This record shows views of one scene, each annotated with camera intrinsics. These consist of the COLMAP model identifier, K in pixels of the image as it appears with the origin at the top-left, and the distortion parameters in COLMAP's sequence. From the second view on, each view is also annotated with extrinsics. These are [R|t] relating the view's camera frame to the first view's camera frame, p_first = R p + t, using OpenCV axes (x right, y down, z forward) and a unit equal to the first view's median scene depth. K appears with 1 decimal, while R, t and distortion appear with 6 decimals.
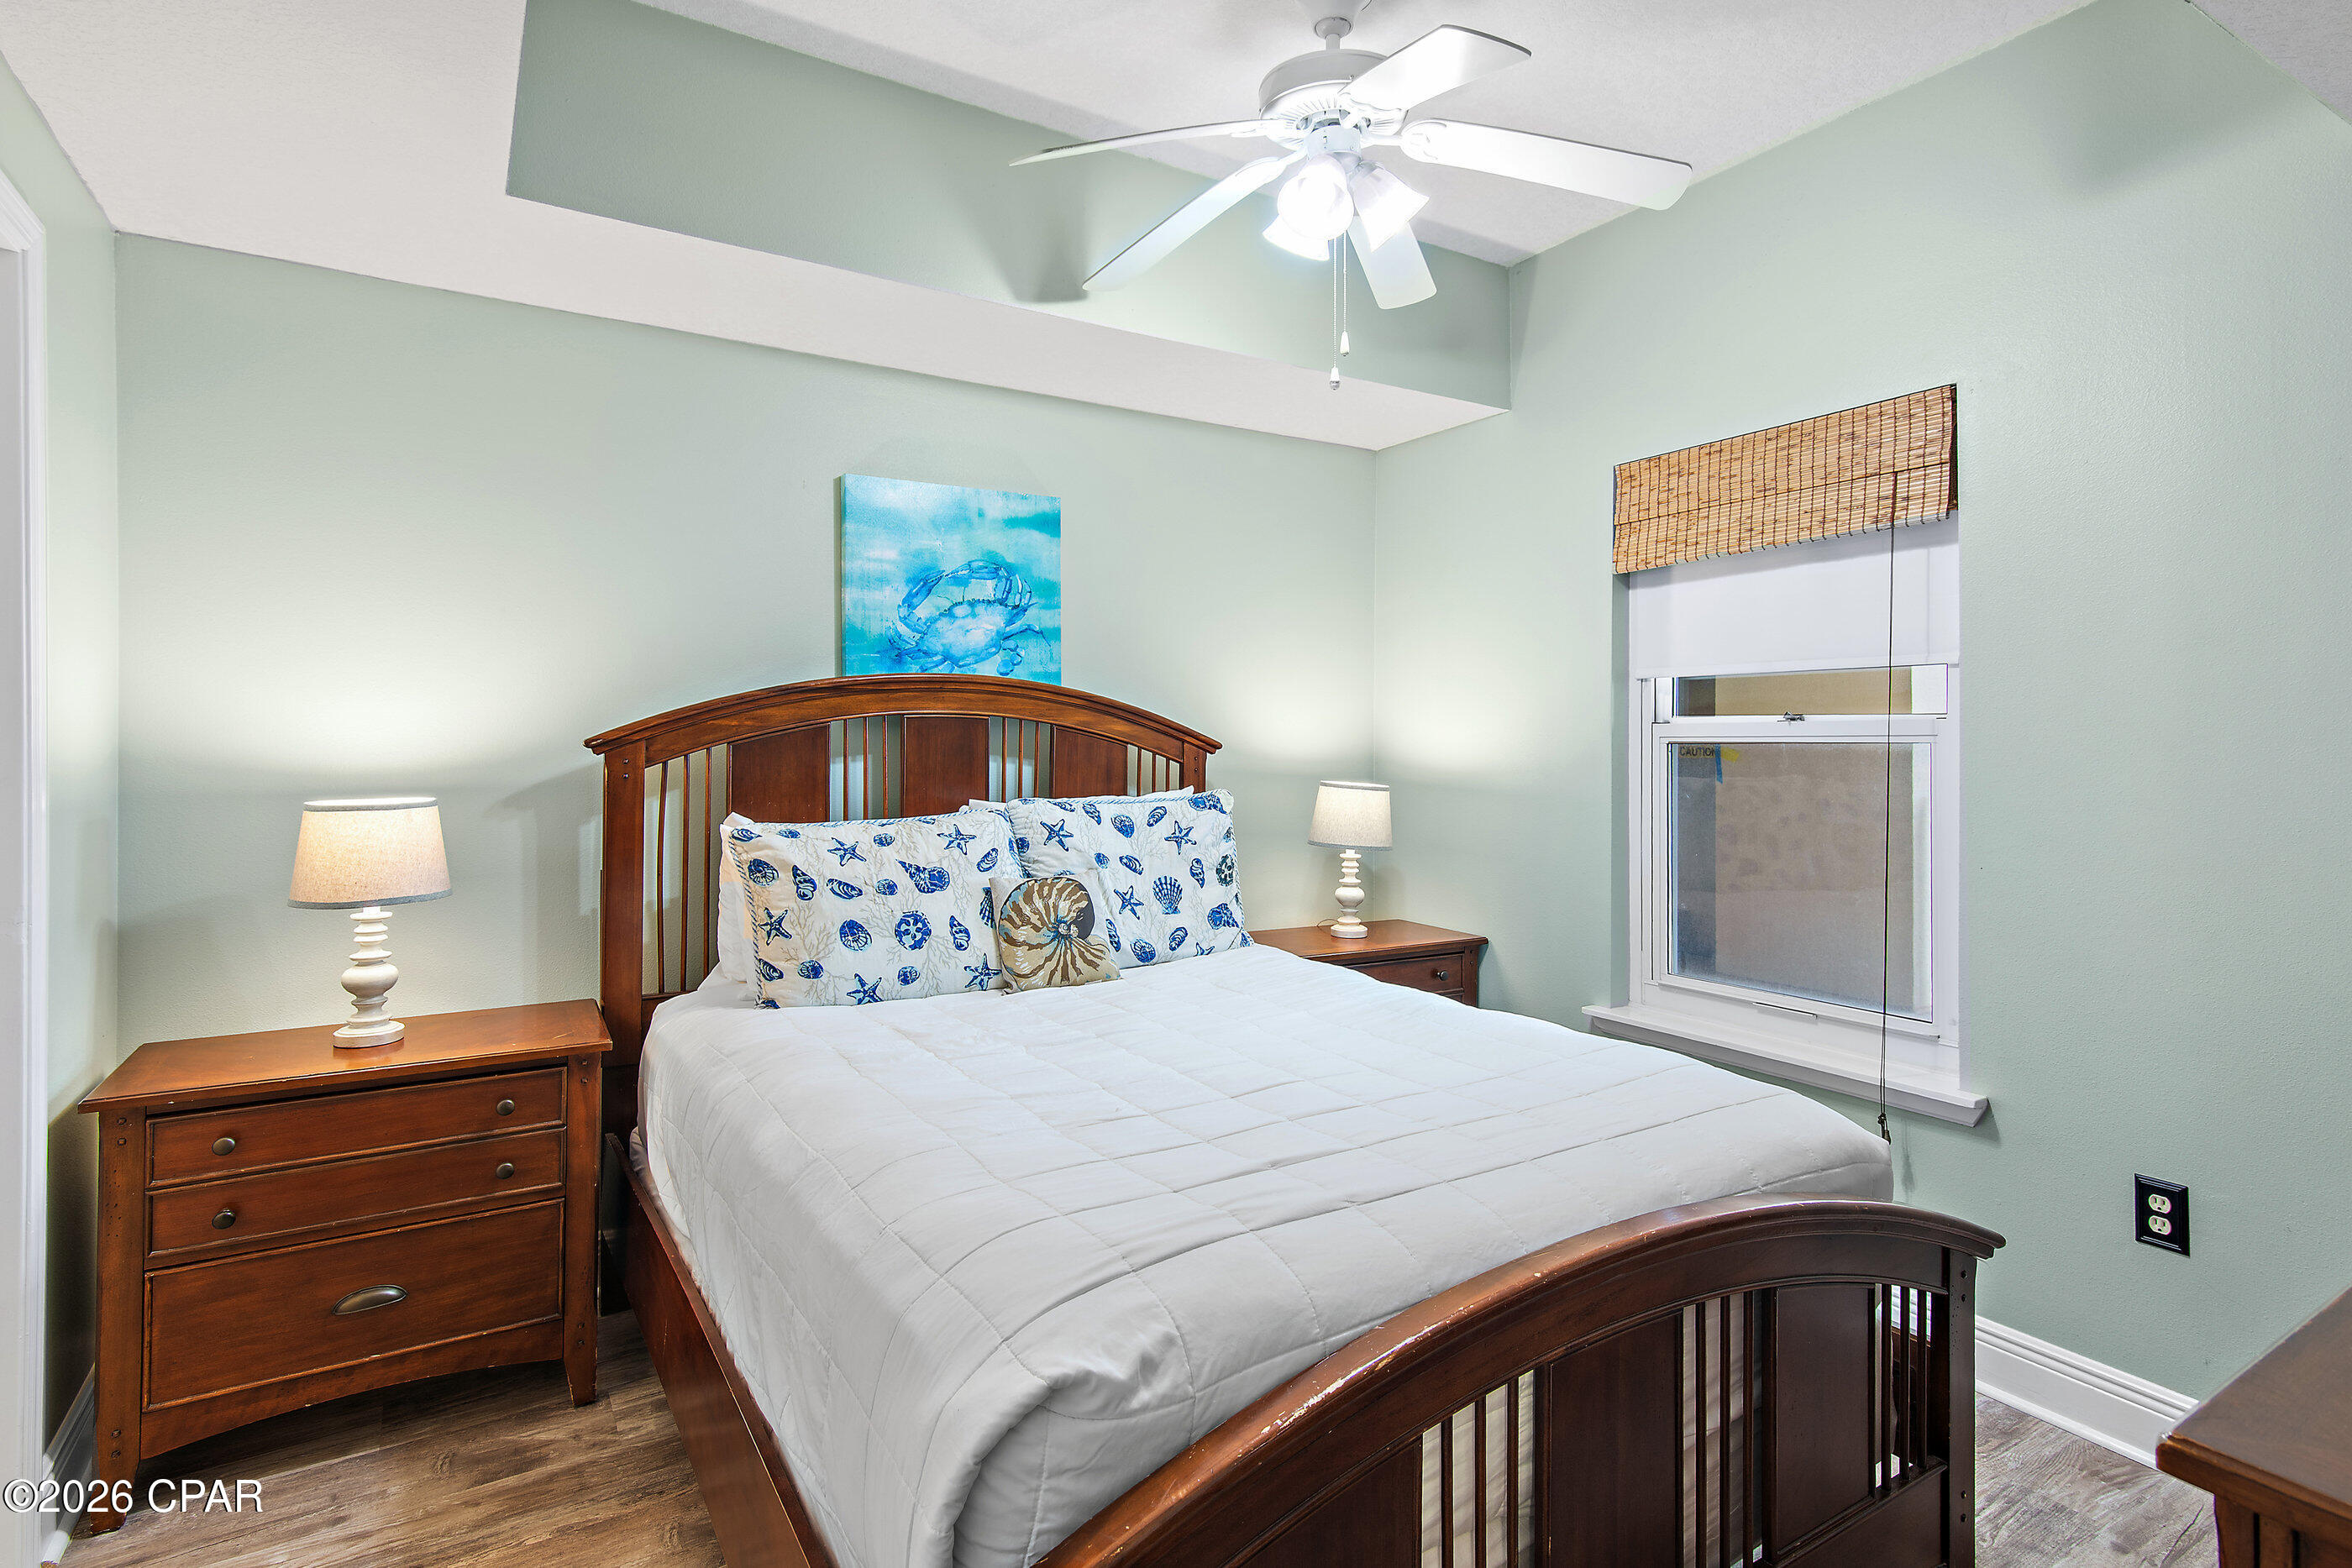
lens RADIAL K [[1174.5, 0, 1134.6], [0, 1174.5, 738.6], [0, 0, 1]] dist [0.018895, -0.001656]
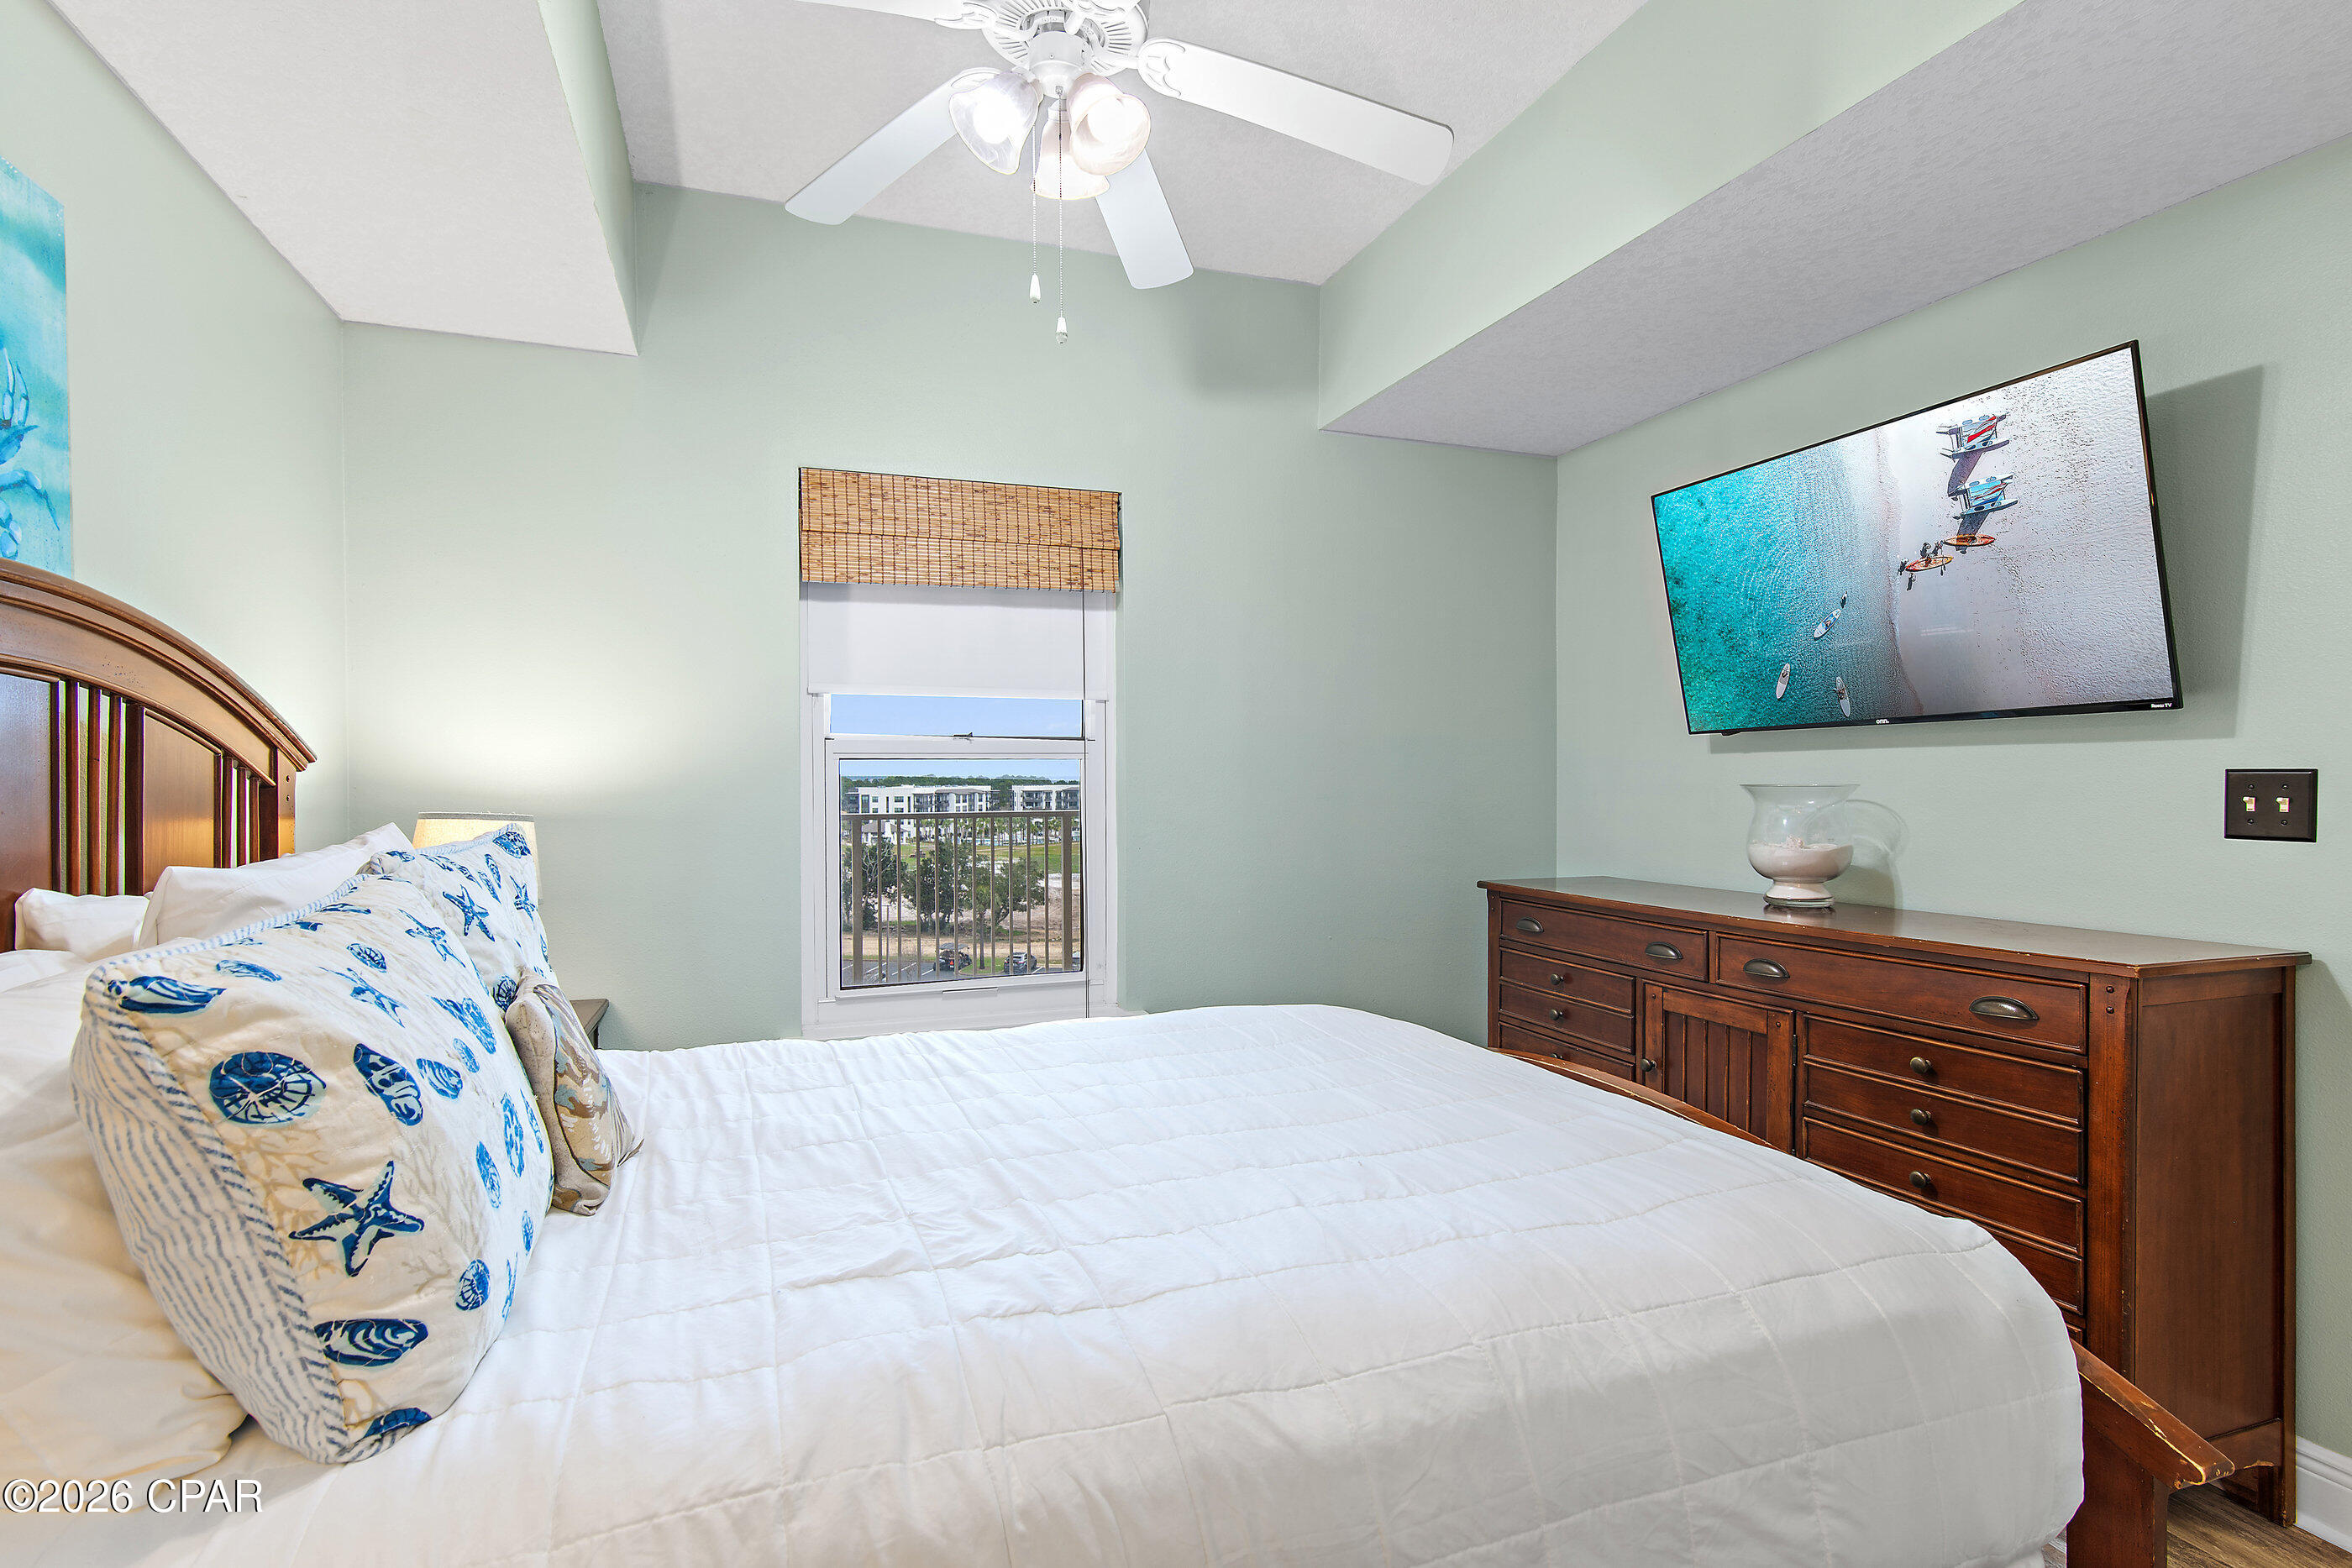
lens RADIAL K [[1174.5, 0, 1169.5], [0, 1174.5, 786.8], [0, 0, 1]] dist [0.018895, -0.001656]
pose [[0.196080, -0.010268, 0.980534, -0.551464], [-0.001209, 0.999942, 0.010713, 0.019221], [-0.980587, -0.003286, 0.196056, 0.609215]]
